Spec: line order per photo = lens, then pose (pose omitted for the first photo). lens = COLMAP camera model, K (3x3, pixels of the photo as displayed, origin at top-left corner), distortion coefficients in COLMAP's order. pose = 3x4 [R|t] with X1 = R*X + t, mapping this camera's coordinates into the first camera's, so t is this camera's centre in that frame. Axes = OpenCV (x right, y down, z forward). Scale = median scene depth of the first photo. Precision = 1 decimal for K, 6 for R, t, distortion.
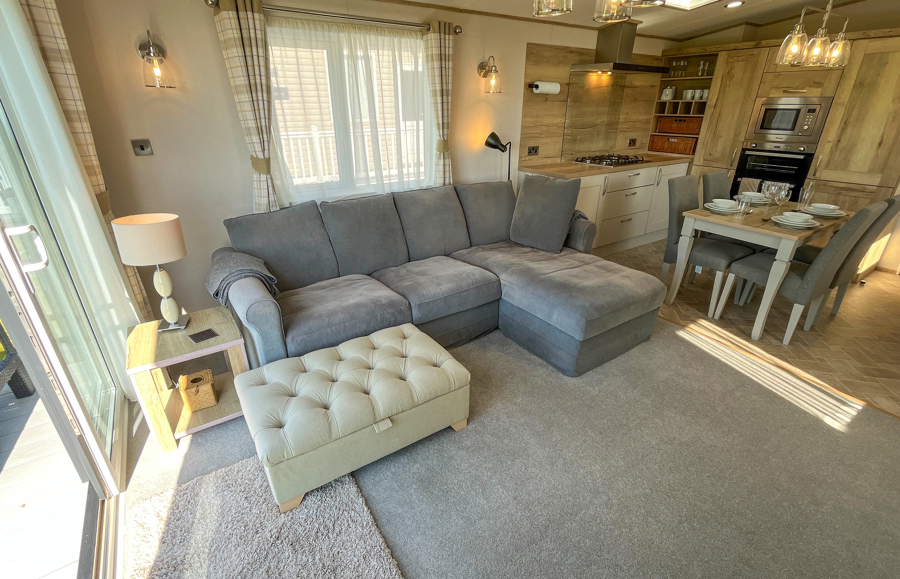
lens RADIAL K [[420.6, 0, 450.0], [0, 420.6, 289.5], [0, 0, 1]] dist [0.001519, 0.000257]
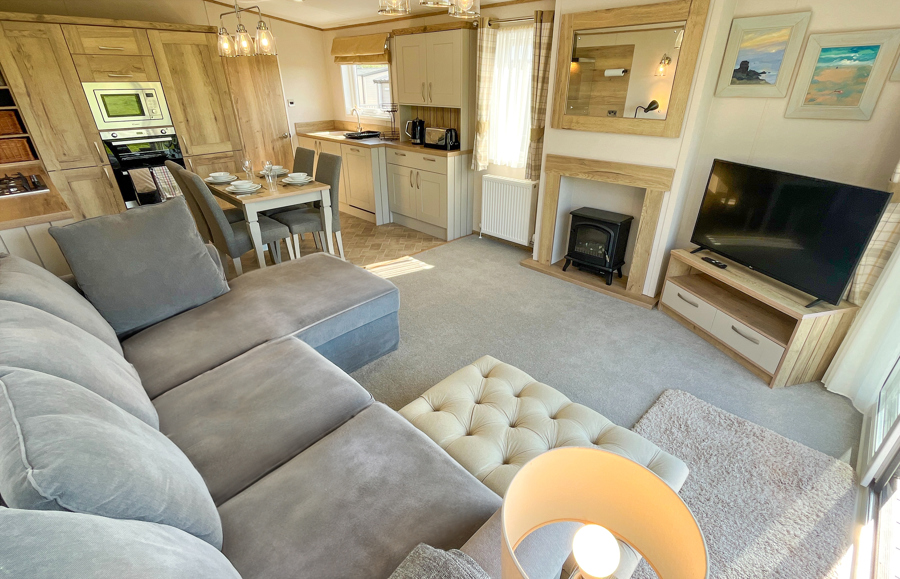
lens RADIAL K [[417.5, 0, 459.0], [0, 417.5, 288.8], [0, 0, 1]] dist [-0.003004, -0.001042]
pose [[-0.205681, -0.438737, 0.874760, -0.444477], [0.404833, 0.775656, 0.484219, -0.260188], [-0.890957, 0.453727, 0.018078, 0.557336]]
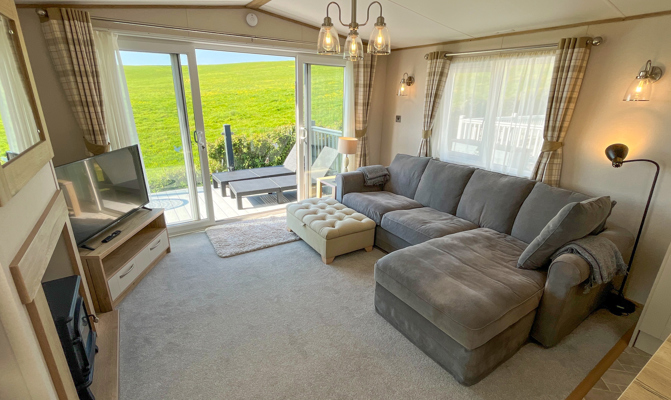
lens RADIAL K [[309.9, 0, 335.5], [0, 309.9, 200.0], [0, 0, 1]] dist [0.000934, 0.000222]
pose [[-0.021267, 0.320422, -0.947036, 0.785695], [-0.431426, 0.851575, 0.297812, -0.222650], [0.901898, 0.414910, 0.120128, 0.460513]]
